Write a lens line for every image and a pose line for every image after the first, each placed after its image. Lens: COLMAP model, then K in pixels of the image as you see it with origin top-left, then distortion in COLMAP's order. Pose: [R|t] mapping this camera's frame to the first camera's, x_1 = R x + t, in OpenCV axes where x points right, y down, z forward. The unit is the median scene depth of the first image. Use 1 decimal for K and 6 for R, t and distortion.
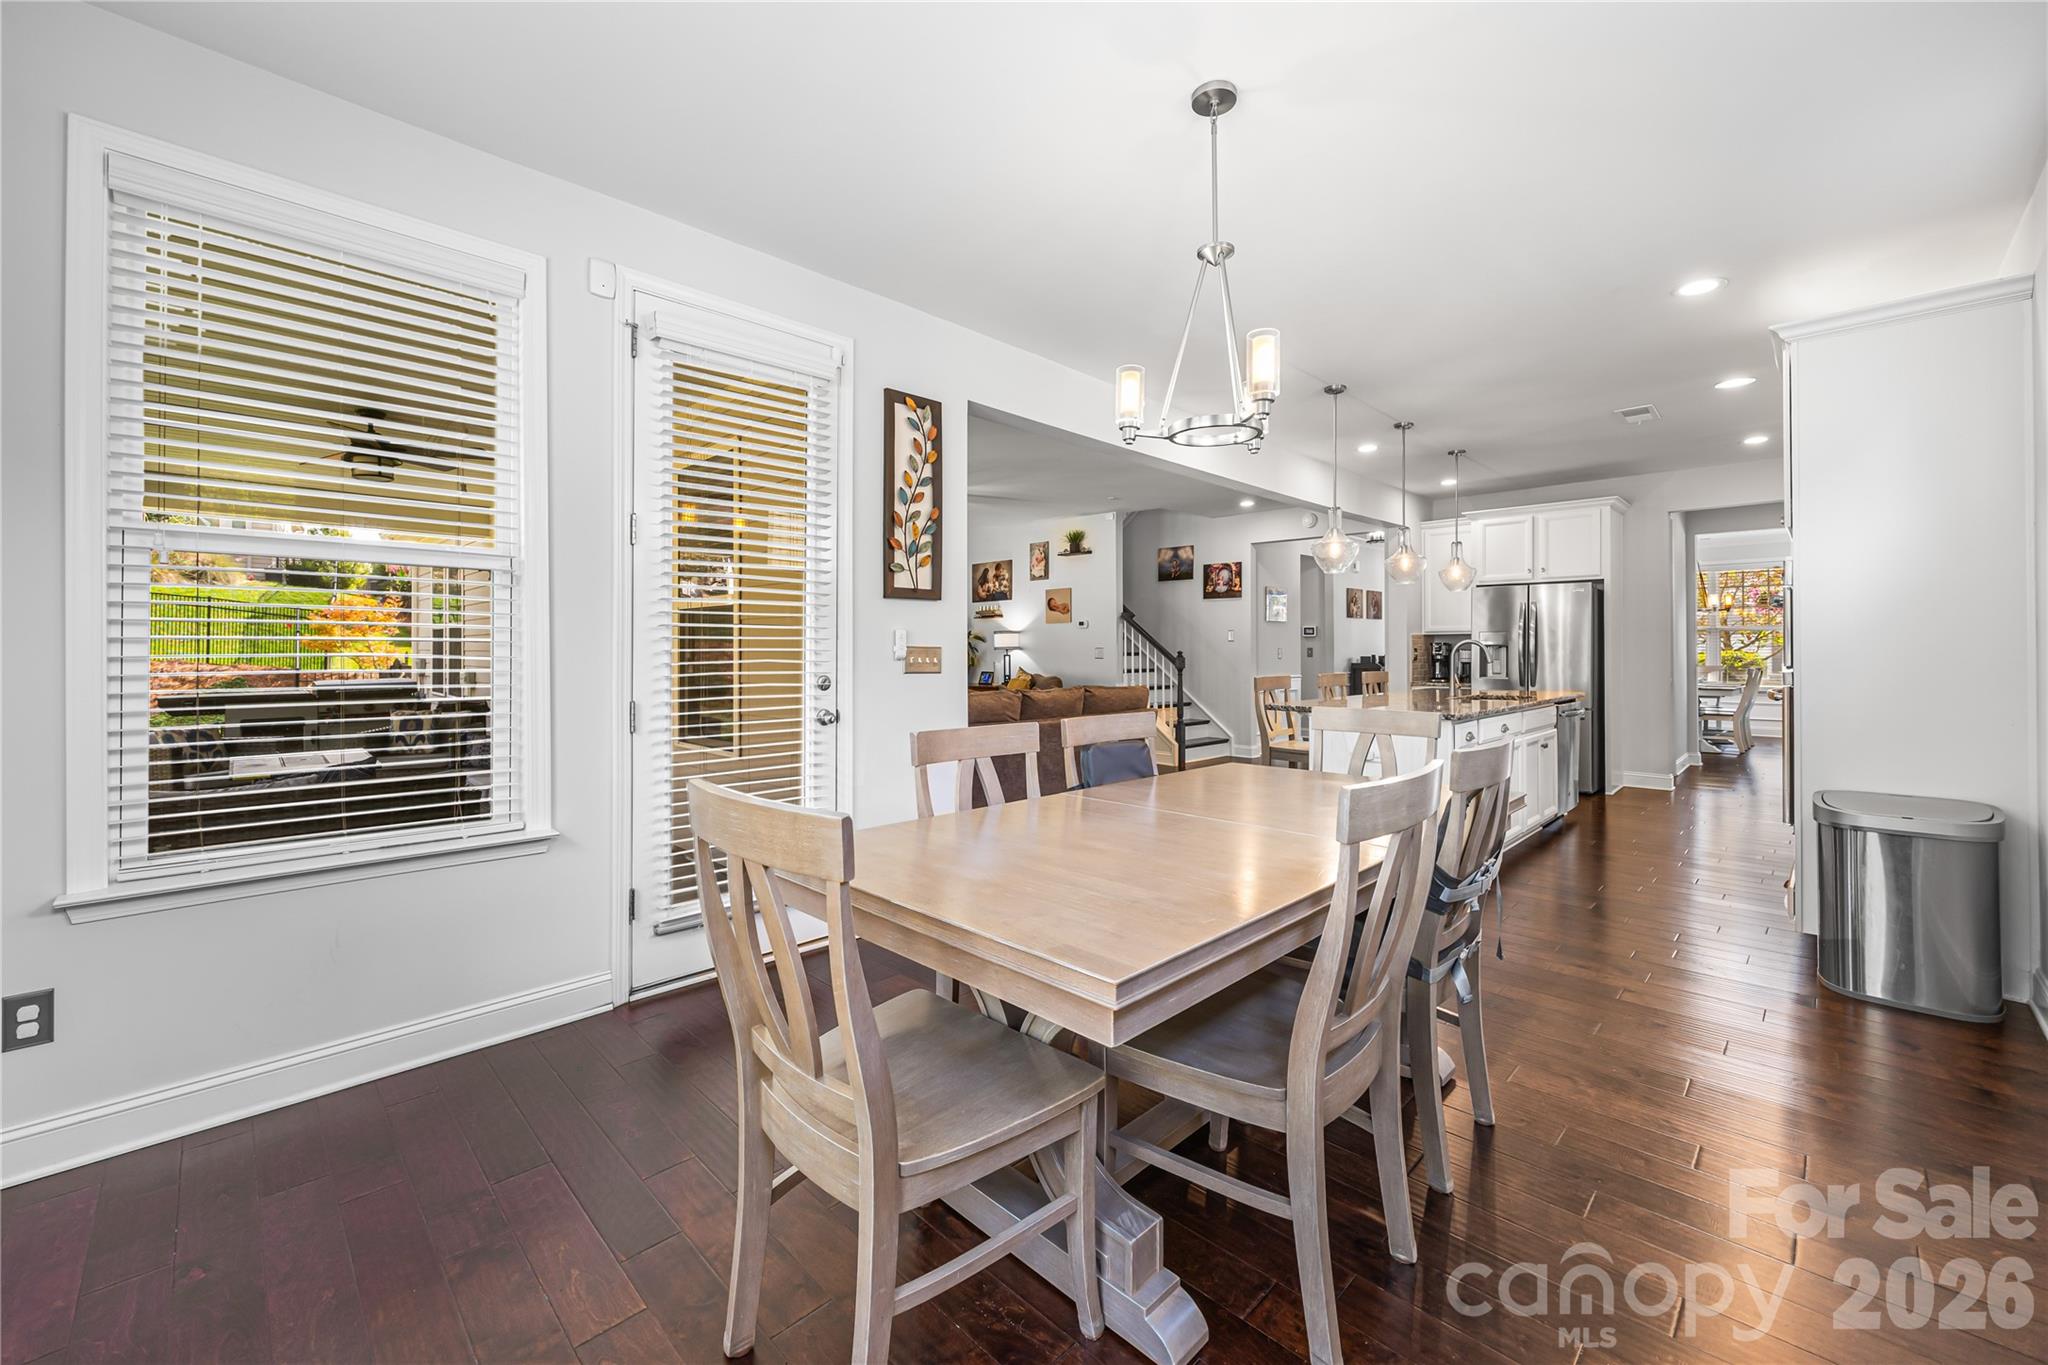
lens RADIAL K [[798.8, 0, 1035.1], [0, 798.8, 647.4], [0, 0, 1]] dist [-0.001895, -0.000084]
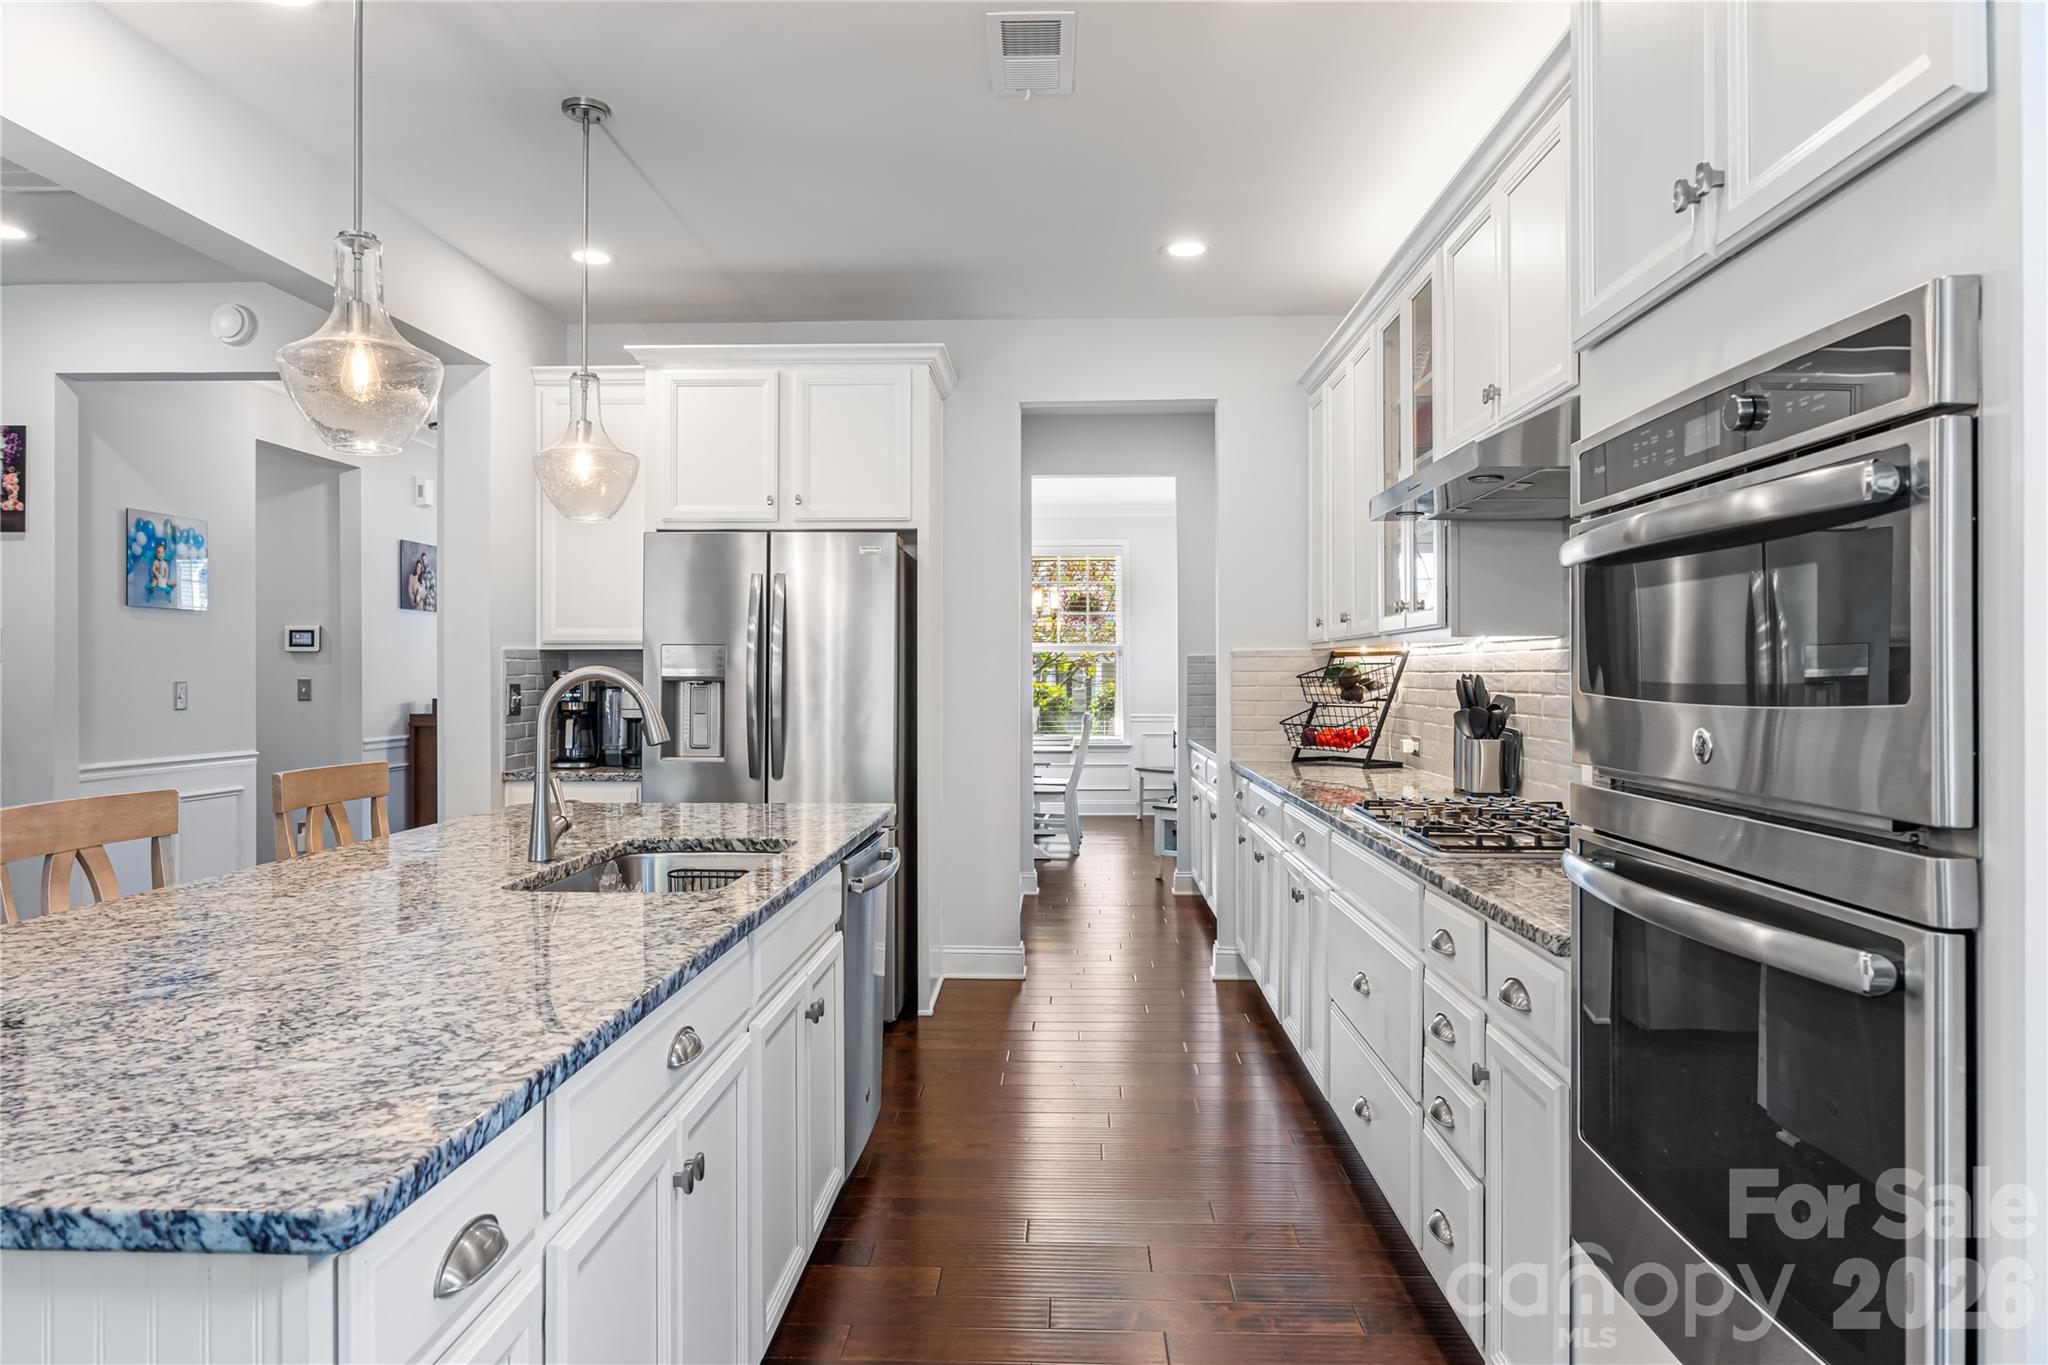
lens RADIAL K [[1313.2, 0, 1014.9], [0, 1313.2, 677.7], [0, 0, 1]] dist [-0.000424, 0.002086]
pose [[0.735808, 0.001083, 0.677189, 0.190434], [-0.003661, 0.999990, 0.002379, -0.004065], [-0.677180, -0.004230, 0.735805, 0.312791]]
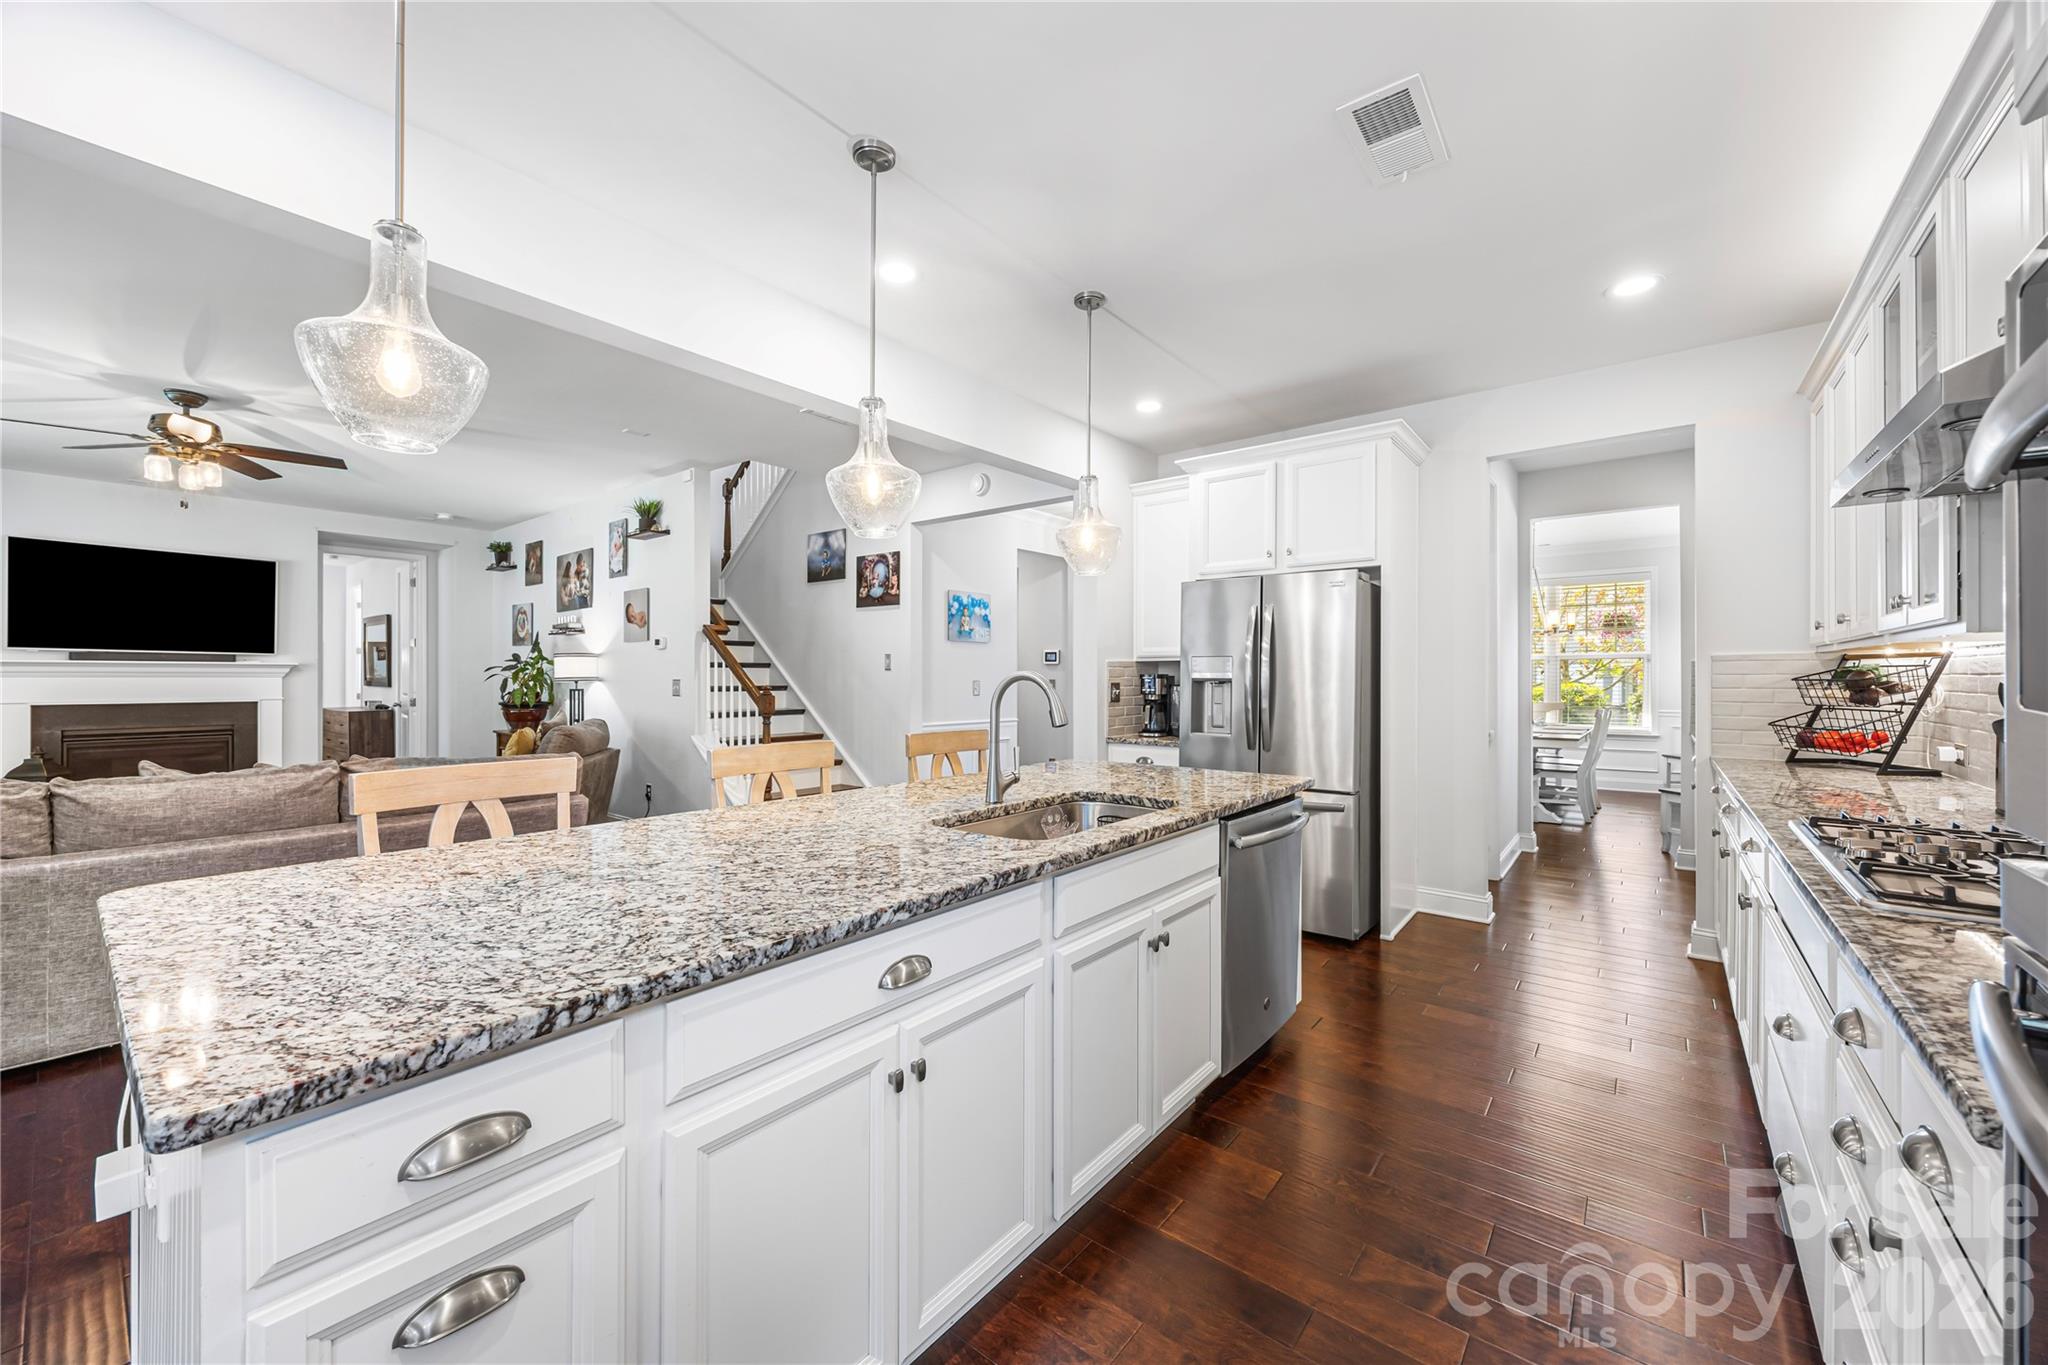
lens RADIAL K [[781.6, 0, 1016.8], [0, 781.6, 678.1], [0, 0, 1]] dist [-0.003353, -0.000262]
pose [[0.994459, 0.003798, 0.105052, 0.286983], [-0.004167, 0.999986, 0.003294, -0.003868], [-0.105038, -0.003713, 0.994461, 0.341413]]
